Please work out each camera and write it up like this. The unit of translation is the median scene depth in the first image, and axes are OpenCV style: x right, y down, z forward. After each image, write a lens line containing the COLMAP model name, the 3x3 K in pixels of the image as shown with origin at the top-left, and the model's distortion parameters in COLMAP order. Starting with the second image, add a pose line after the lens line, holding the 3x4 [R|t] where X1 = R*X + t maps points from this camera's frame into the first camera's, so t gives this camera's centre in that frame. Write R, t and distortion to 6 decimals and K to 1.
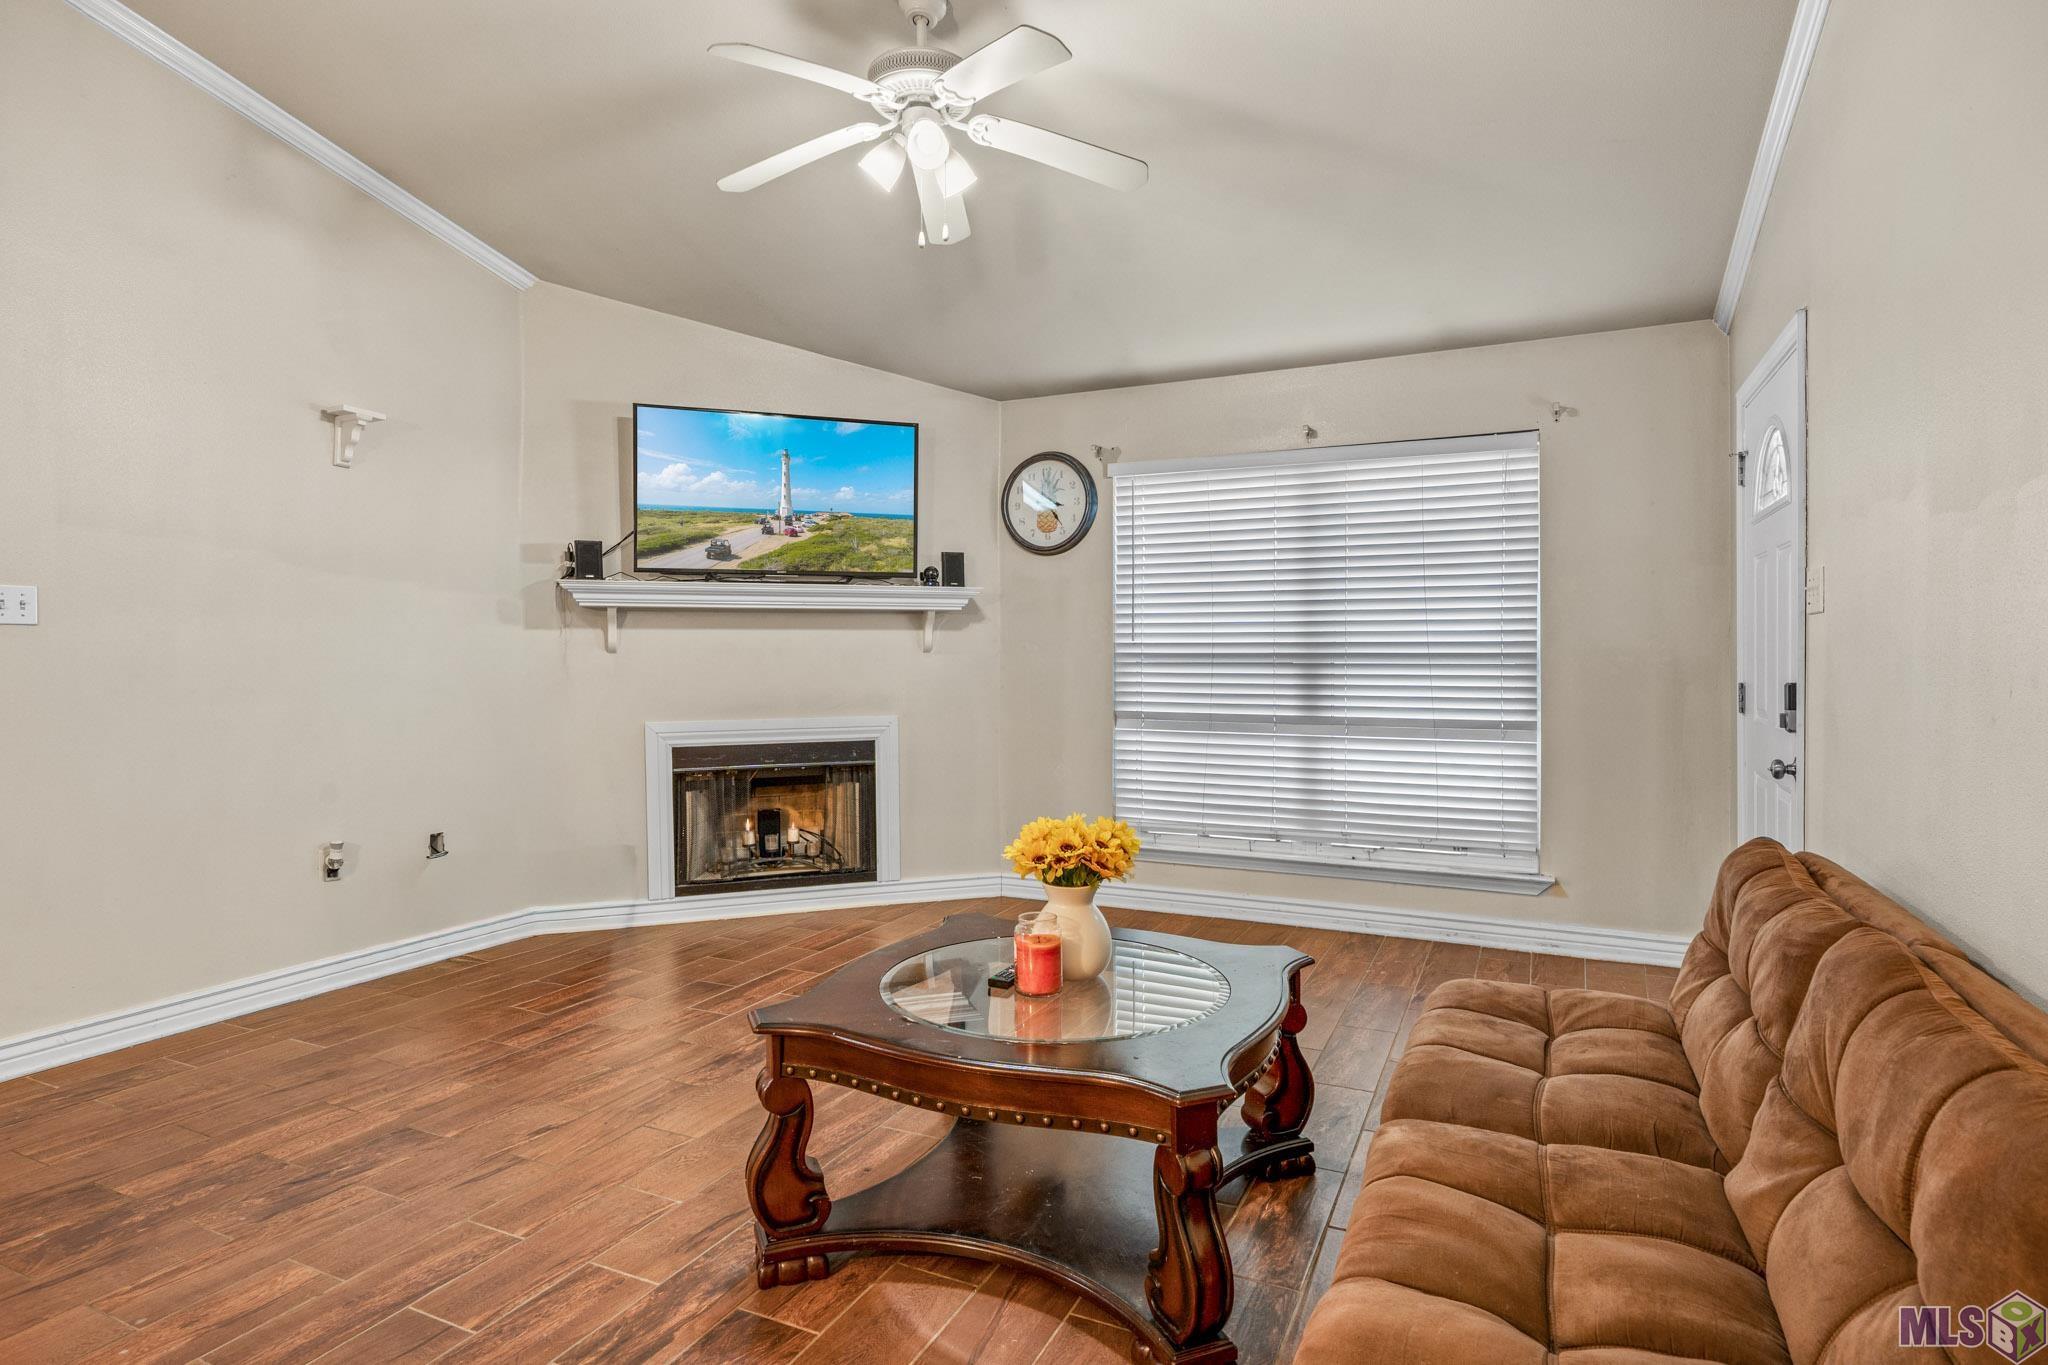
lens RADIAL K [[1077.1, 0, 1026.2], [0, 1077.1, 683.0], [0, 0, 1]] dist [-0.000460, 0.000757]
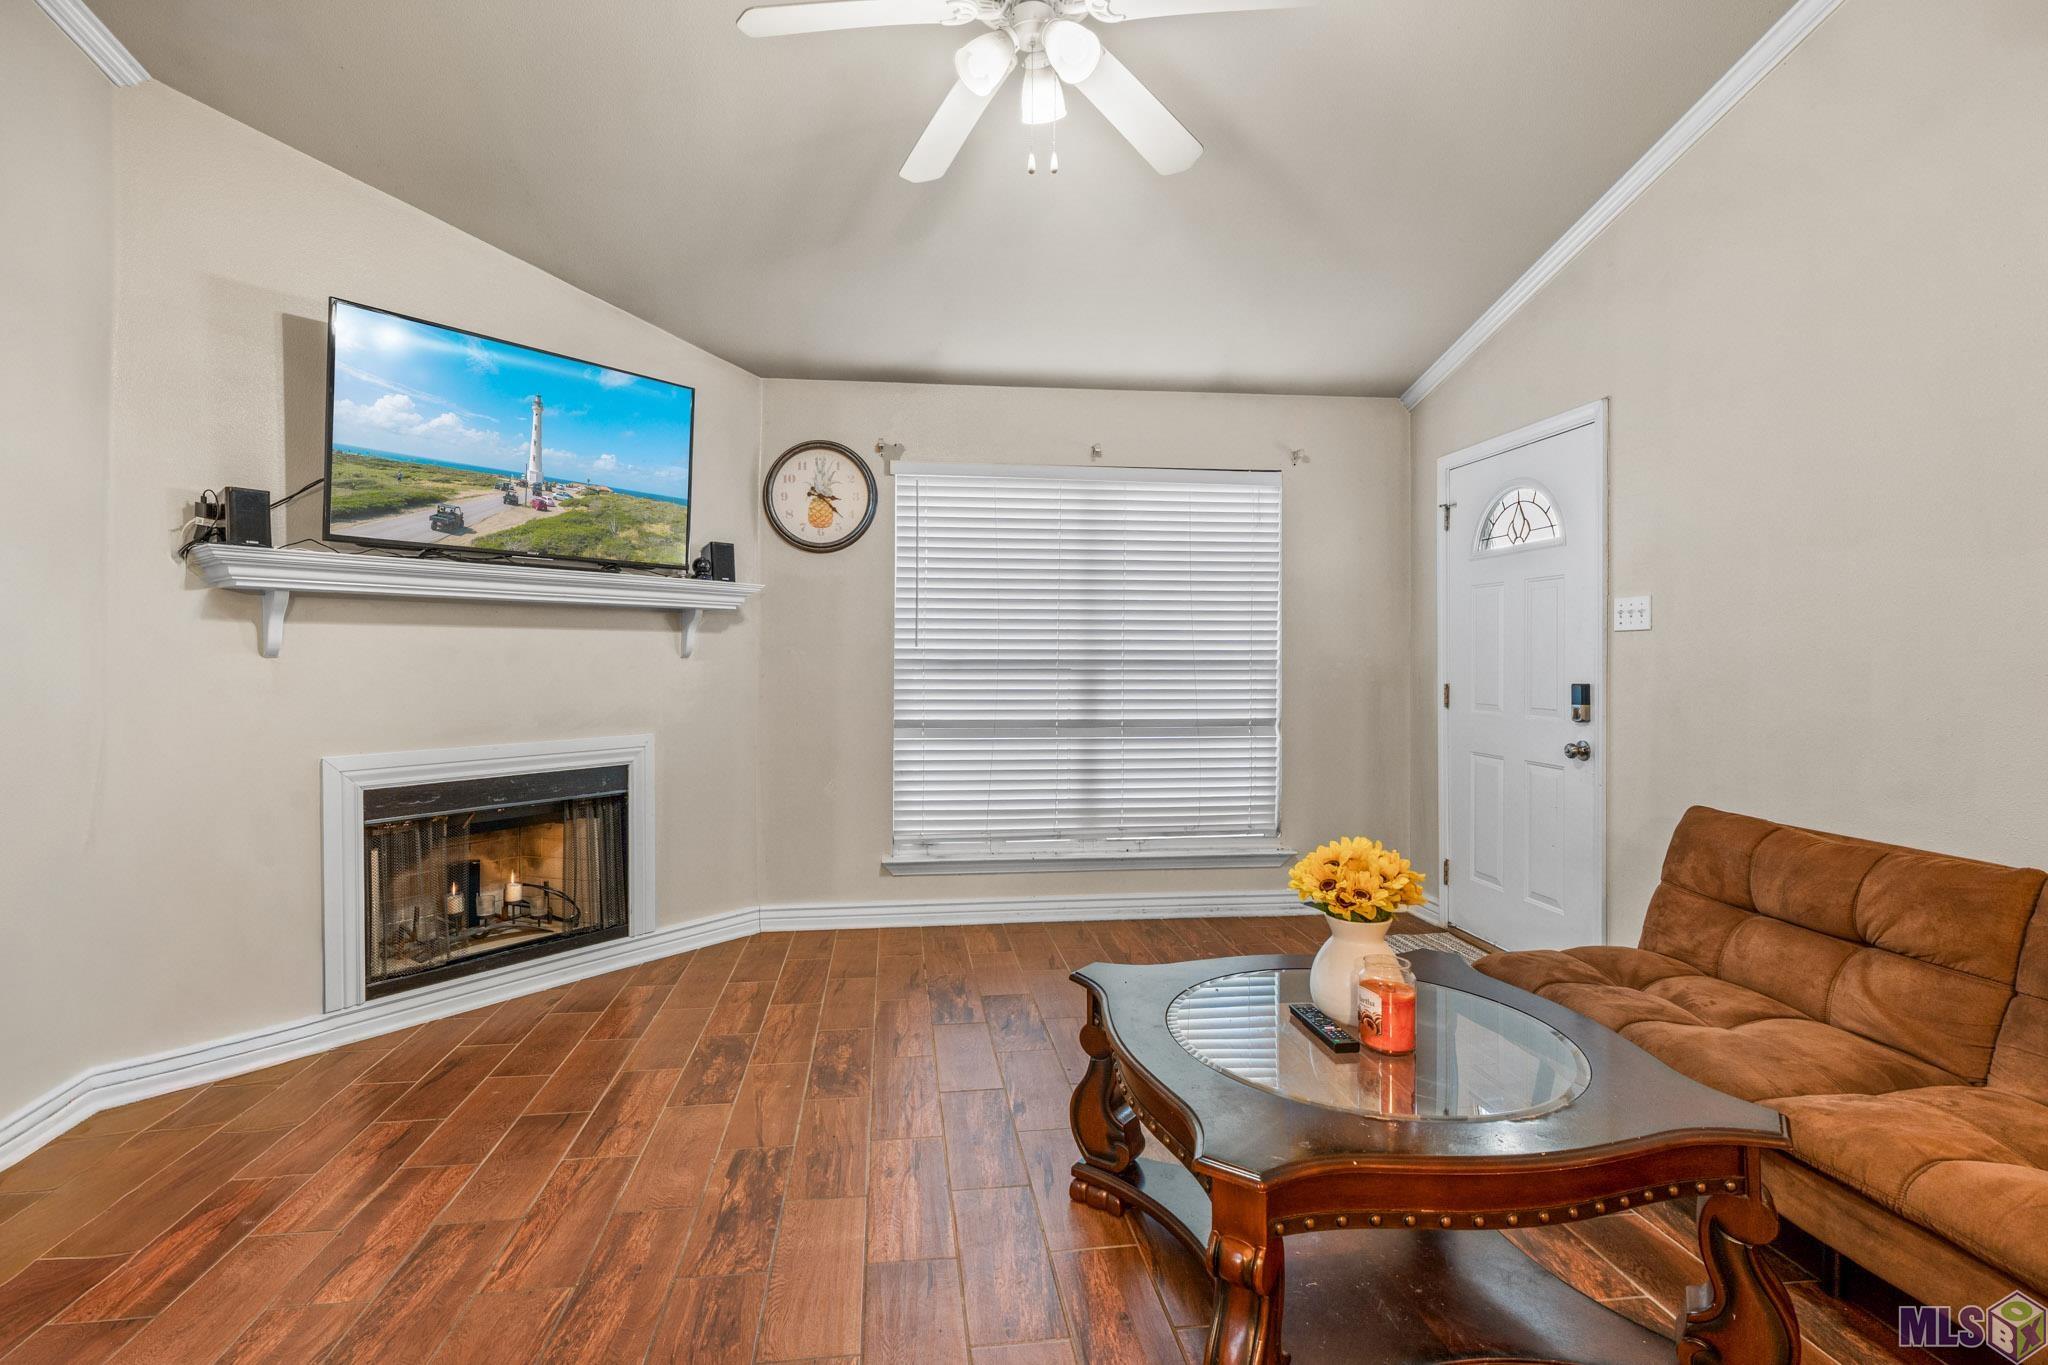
lens RADIAL K [[981.5, 0, 1016.6], [0, 981.5, 670.1], [0, 0, 1]] dist [0.006388, 0.000199]
pose [[0.849867, -0.003697, 0.526985, -0.302804], [0.012779, 0.999826, -0.013595, -0.005451], [-0.526843, 0.018288, 0.849766, 0.217658]]
